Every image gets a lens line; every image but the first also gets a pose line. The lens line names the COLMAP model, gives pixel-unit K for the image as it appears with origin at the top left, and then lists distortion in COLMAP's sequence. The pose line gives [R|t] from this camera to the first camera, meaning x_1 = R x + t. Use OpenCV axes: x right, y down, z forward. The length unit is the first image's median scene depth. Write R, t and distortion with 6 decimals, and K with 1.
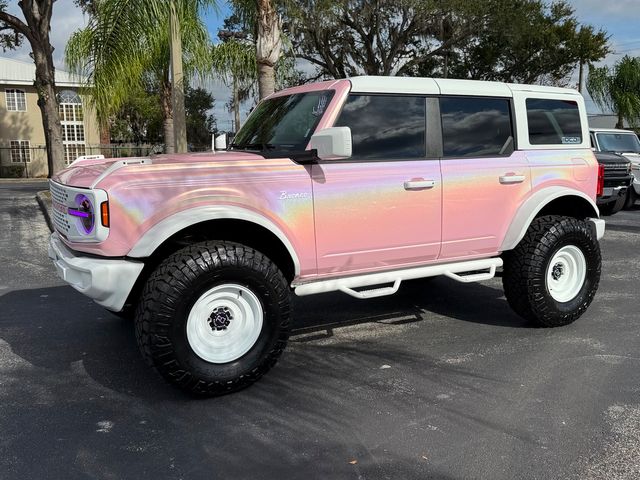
lens RADIAL K [[584.8, 0, 320.0], [0, 584.8, 240.0], [0, 0, 1]] dist [0.154559, -0.225498]
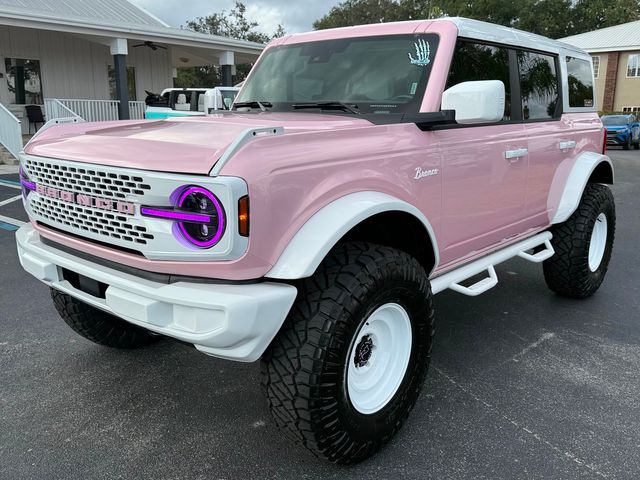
lens RADIAL K [[559.2, 0, 320.0], [0, 559.2, 240.0], [0, 0, 1]] dist [0.133894, -0.220406]
pose [[0.943810, -0.068681, 0.323273, -0.406621], [0.046588, 0.996049, 0.075599, -0.050400], [-0.327188, -0.056291, 0.943281, 0.354791]]
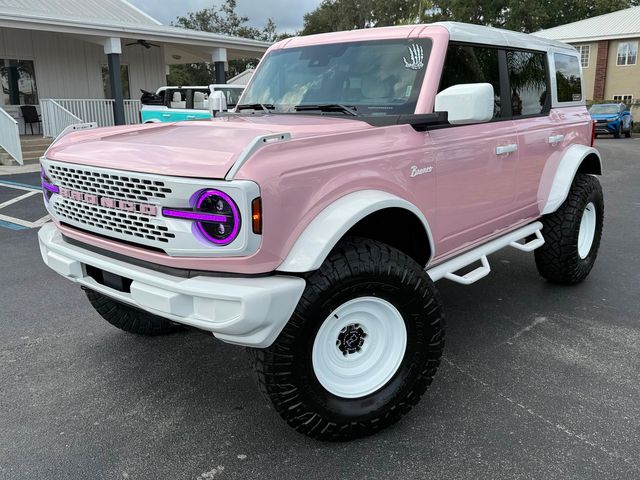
lens RADIAL K [[559.2, 0, 320.0], [0, 559.2, 240.0], [0, 0, 1]] dist [0.133894, -0.220406]
pose [[0.940966, -0.090277, 0.326239, -0.431977], [0.063674, 0.993781, 0.091345, -0.059907], [-0.332457, -0.065180, 0.940863, 0.307050]]
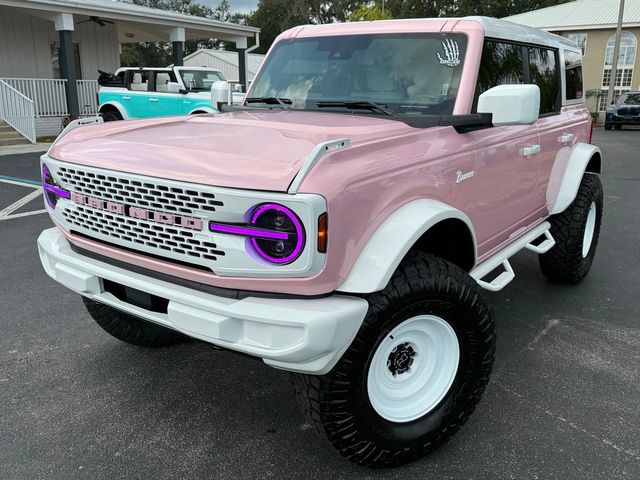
lens RADIAL K [[559.2, 0, 320.0], [0, 559.2, 240.0], [0, 0, 1]] dist [0.133894, -0.220406]
pose [[0.909538, -0.100680, 0.403242, -0.512389], [0.054583, 0.990748, 0.124251, -0.093260], [-0.412021, -0.091001, 0.906619, 0.399757]]
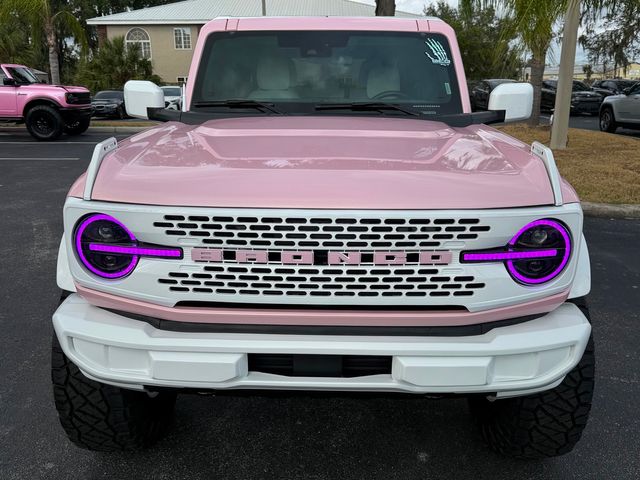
lens RADIAL K [[559.2, 0, 320.0], [0, 559.2, 240.0], [0, 0, 1]] dist [0.133894, -0.220406]
pose [[0.513450, -0.231339, 0.826348, -0.820206], [0.131396, 0.972815, 0.190700, -0.160250], [-0.848000, 0.010664, 0.529889, 0.784518]]
